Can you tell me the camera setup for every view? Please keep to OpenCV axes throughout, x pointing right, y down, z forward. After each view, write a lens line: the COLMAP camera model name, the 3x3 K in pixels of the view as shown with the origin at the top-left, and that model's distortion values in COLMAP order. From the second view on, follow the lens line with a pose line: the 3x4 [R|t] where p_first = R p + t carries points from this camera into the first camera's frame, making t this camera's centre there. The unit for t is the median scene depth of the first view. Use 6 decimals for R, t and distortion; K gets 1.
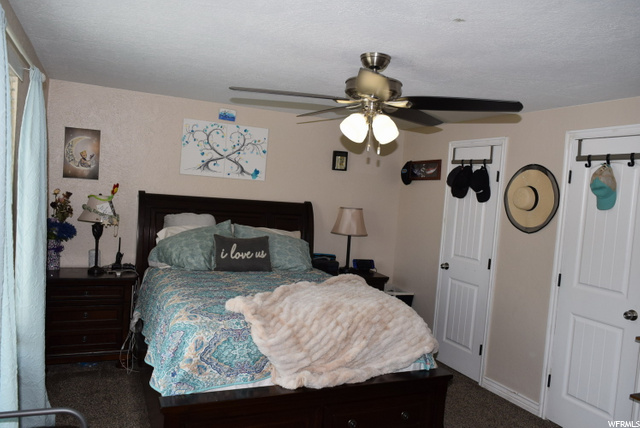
lens RADIAL K [[495.1, 0, 317.1], [0, 495.1, 215.9], [0, 0, 1]] dist [-0.001732, -0.000353]
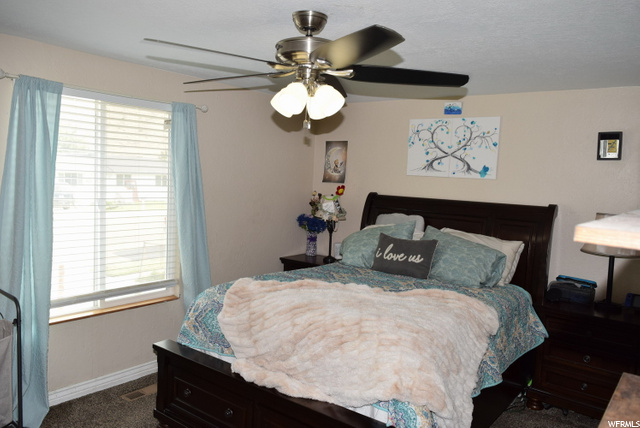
lens RADIAL K [[495.1, 0, 317.3], [0, 495.1, 213.1], [0, 0, 1]] dist [-0.001732, -0.000353]
pose [[0.466858, 0.015945, -0.884189, 0.520477], [-0.056355, 0.998342, -0.011752, 0.014063], [0.882535, 0.055315, 0.466982, 0.368054]]
